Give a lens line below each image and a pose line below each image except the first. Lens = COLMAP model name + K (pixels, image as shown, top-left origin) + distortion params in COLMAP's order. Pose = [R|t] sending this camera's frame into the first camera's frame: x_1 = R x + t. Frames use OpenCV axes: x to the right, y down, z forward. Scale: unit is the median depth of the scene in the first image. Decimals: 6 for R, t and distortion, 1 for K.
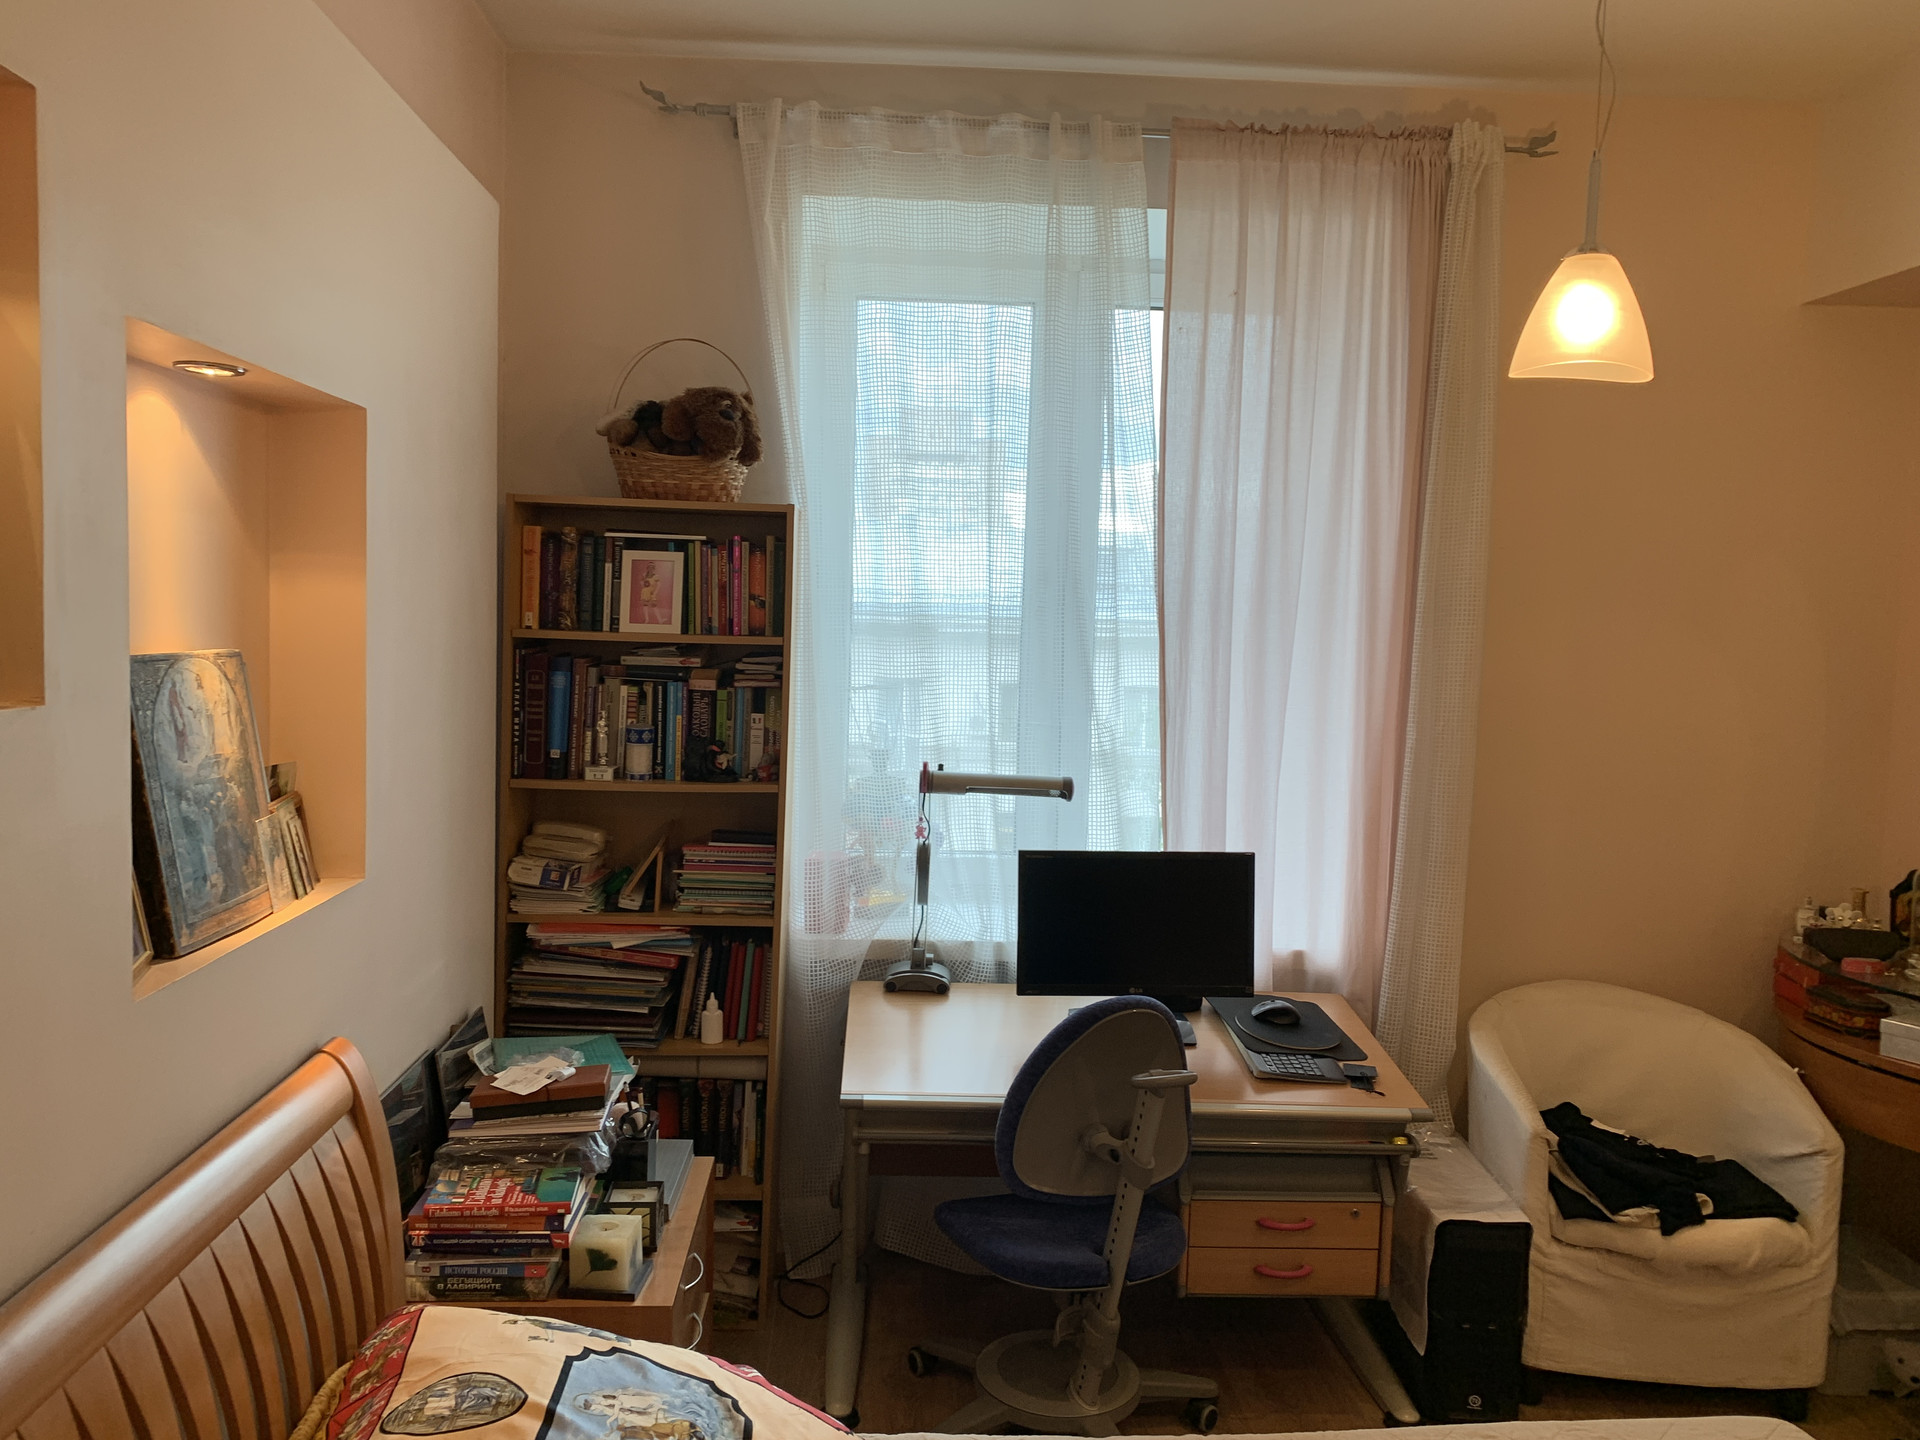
lens RADIAL K [[1468.7, 0, 944.4], [0, 1468.7, 716.4], [0, 0, 1]] dist [0.042824, -0.033829]
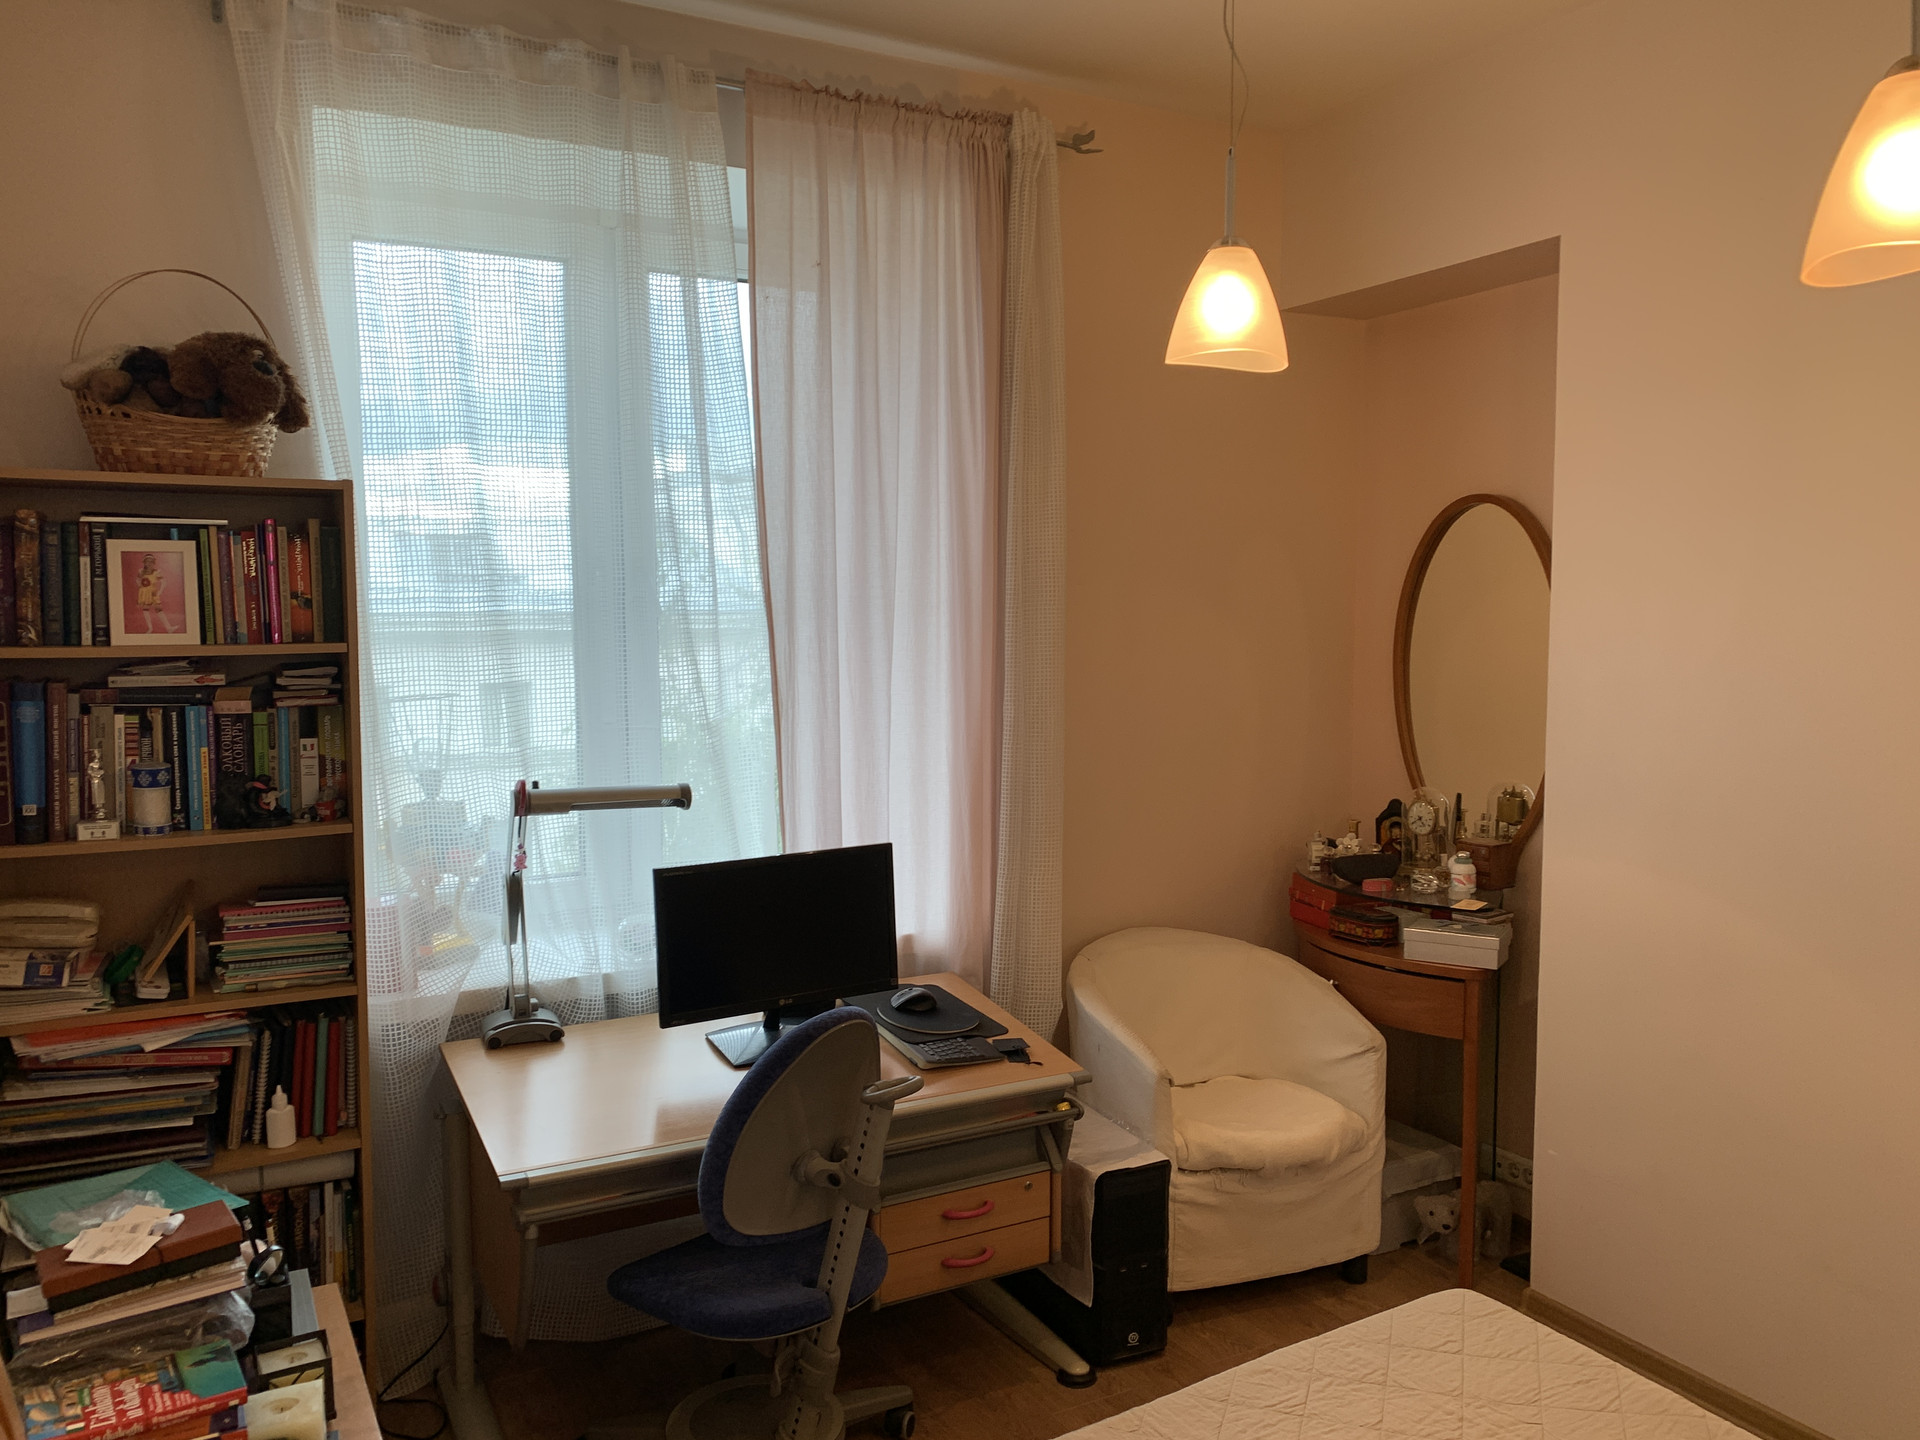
lens RADIAL K [[1468.7, 0, 964.3], [0, 1468.7, 736.4], [0, 0, 1]] dist [0.042824, -0.033829]
pose [[0.894364, -0.072021, 0.441505, -0.167914], [0.063188, 0.997398, 0.034702, -0.008639], [-0.442855, -0.003138, 0.896588, 0.101855]]
